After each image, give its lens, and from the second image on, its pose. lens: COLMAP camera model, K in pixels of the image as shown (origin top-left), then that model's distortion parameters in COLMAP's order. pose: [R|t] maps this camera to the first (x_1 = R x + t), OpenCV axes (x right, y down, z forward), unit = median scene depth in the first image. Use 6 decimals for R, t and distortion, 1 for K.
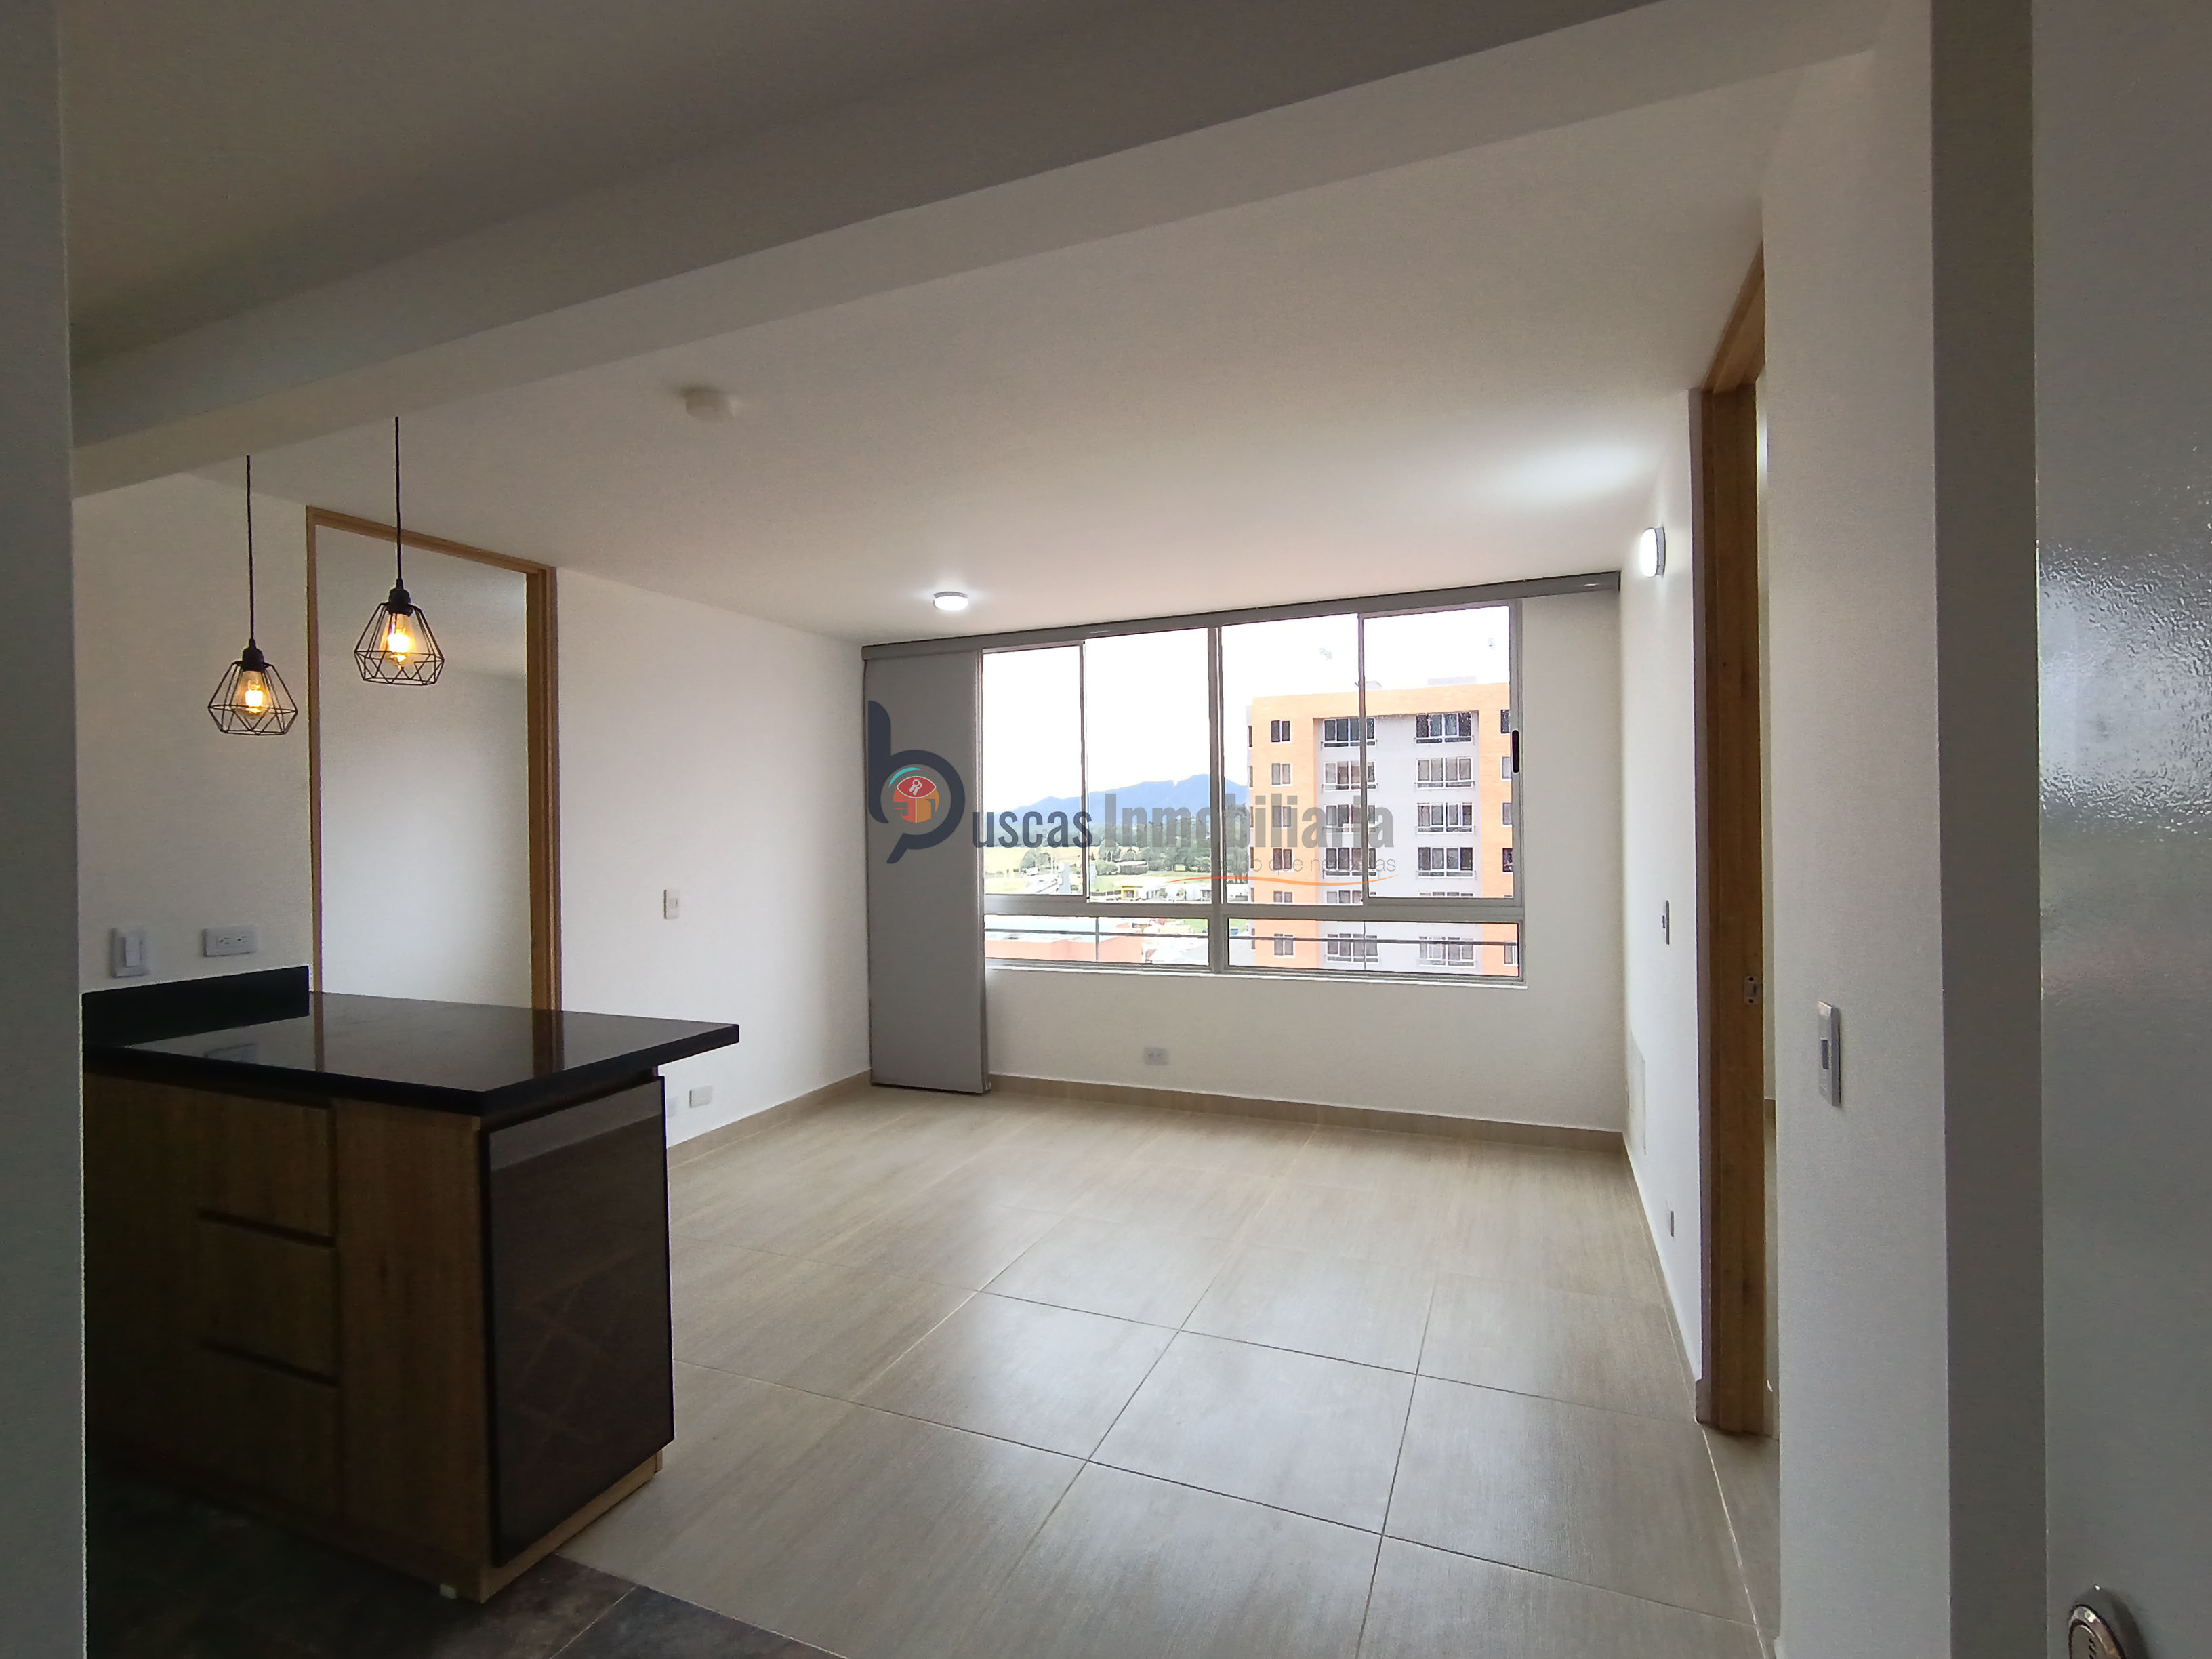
lens RADIAL K [[1024.5, 0, 1106.0], [0, 1024.5, 829.5], [0, 0, 1]] dist [0.000381, 0.000350]
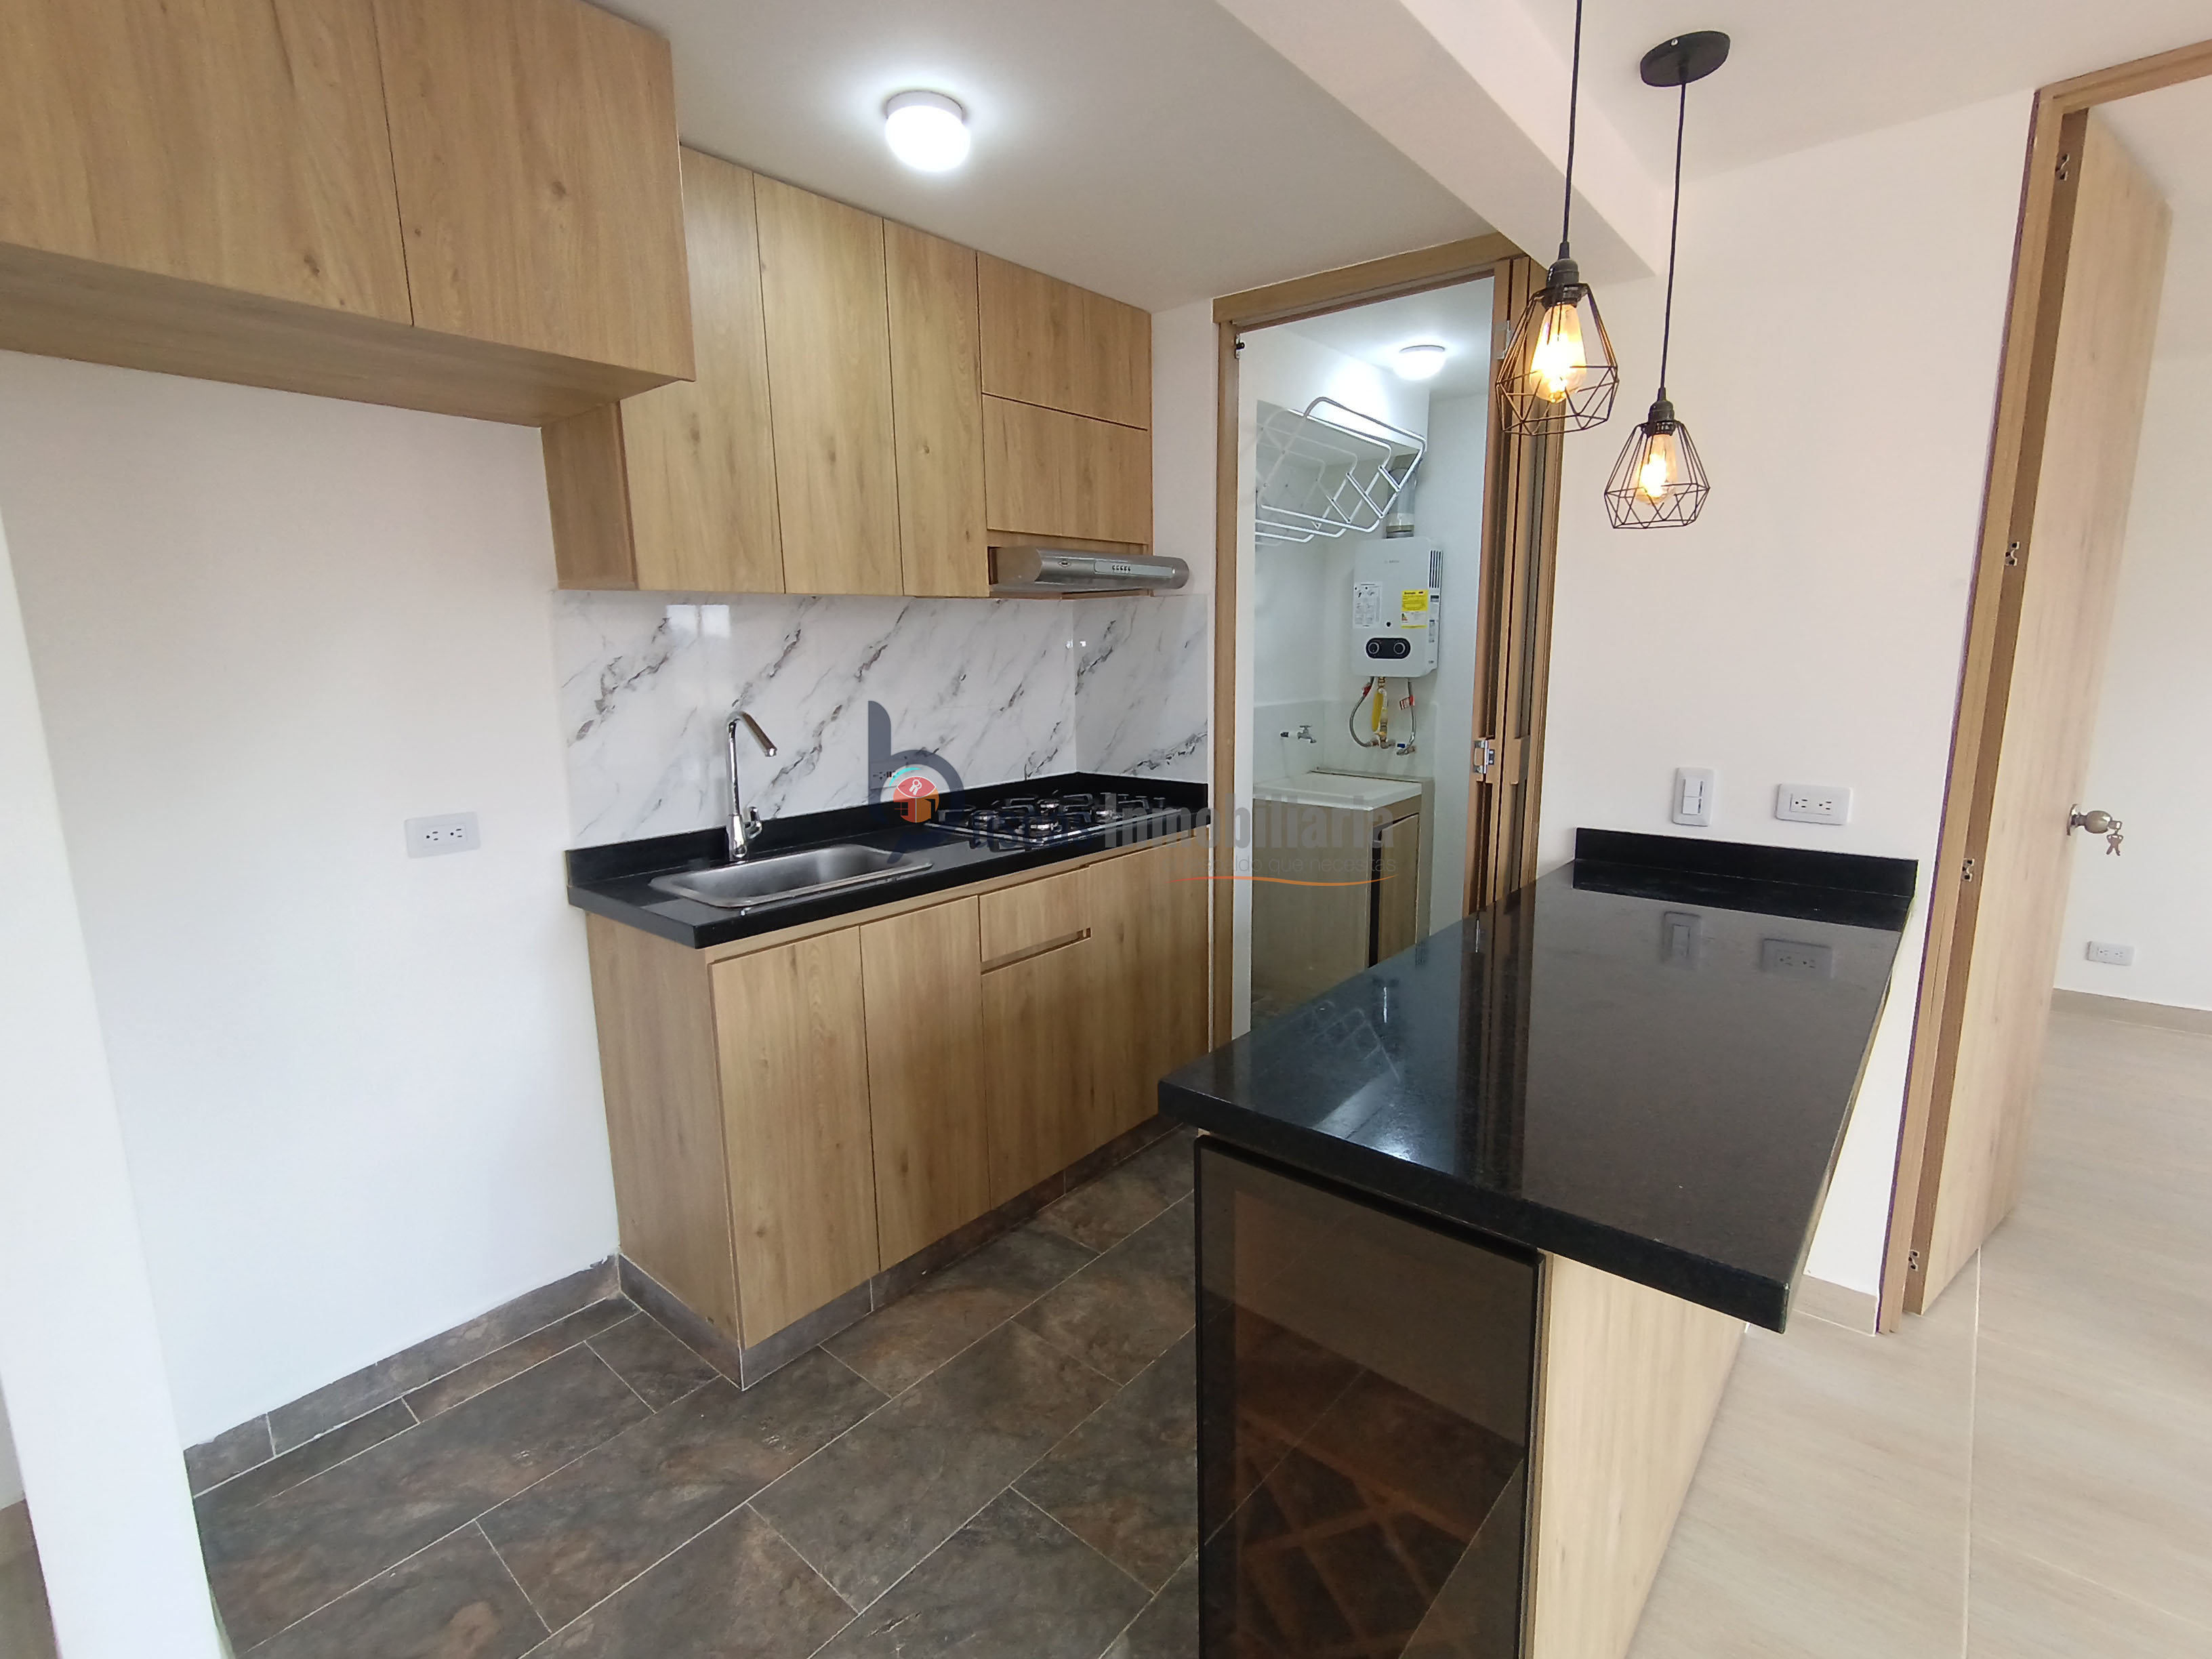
lens RADIAL K [[1011.4, 0, 1111.2], [0, 1011.4, 830.6], [0, 0, 1]] dist [0.000508, 0.000423]
pose [[-0.311017, 0.189200, -0.931382, -0.005982], [0.015670, 0.980872, 0.194020, -0.027270], [0.950275, 0.045749, -0.308033, 0.869255]]
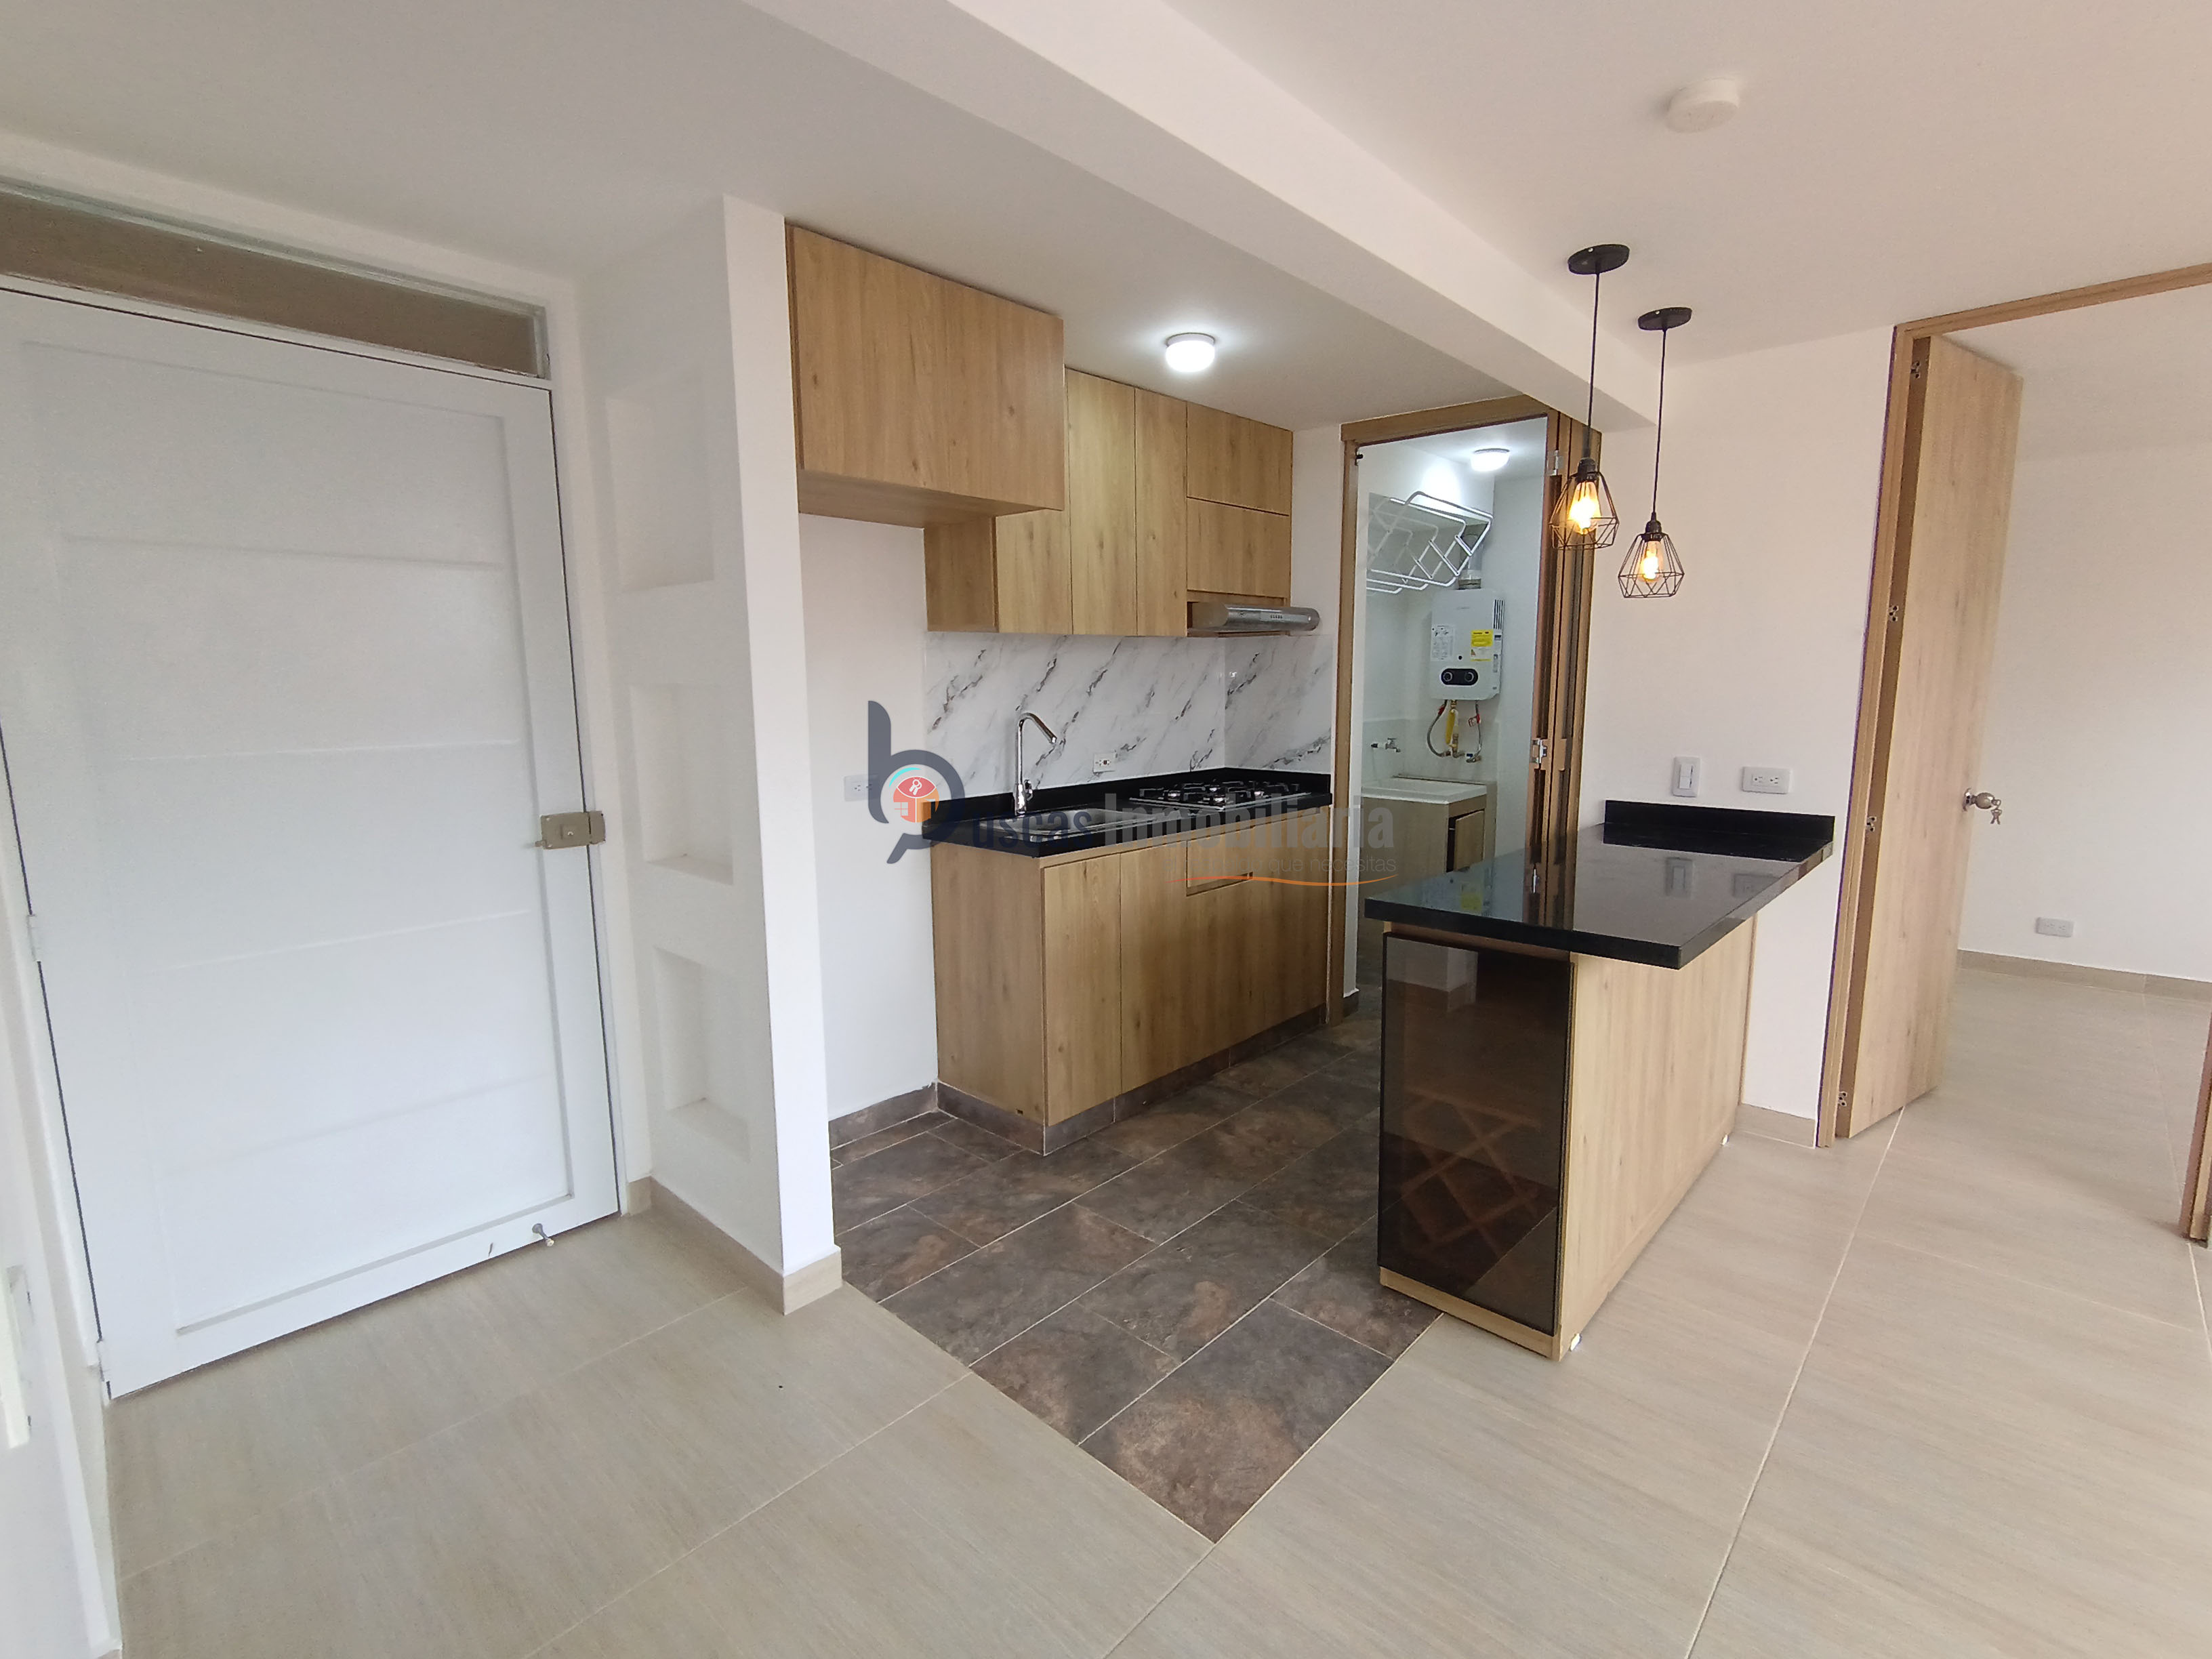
lens RADIAL K [[1024.5, 0, 1106.0], [0, 1024.5, 829.5], [0, 0, 1]] dist [0.000381, 0.000350]
pose [[-0.352717, 0.152934, -0.923148, 0.491685], [0.009288, 0.987077, 0.159976, -0.025598], [0.935684, 0.047852, -0.349579, 0.846587]]
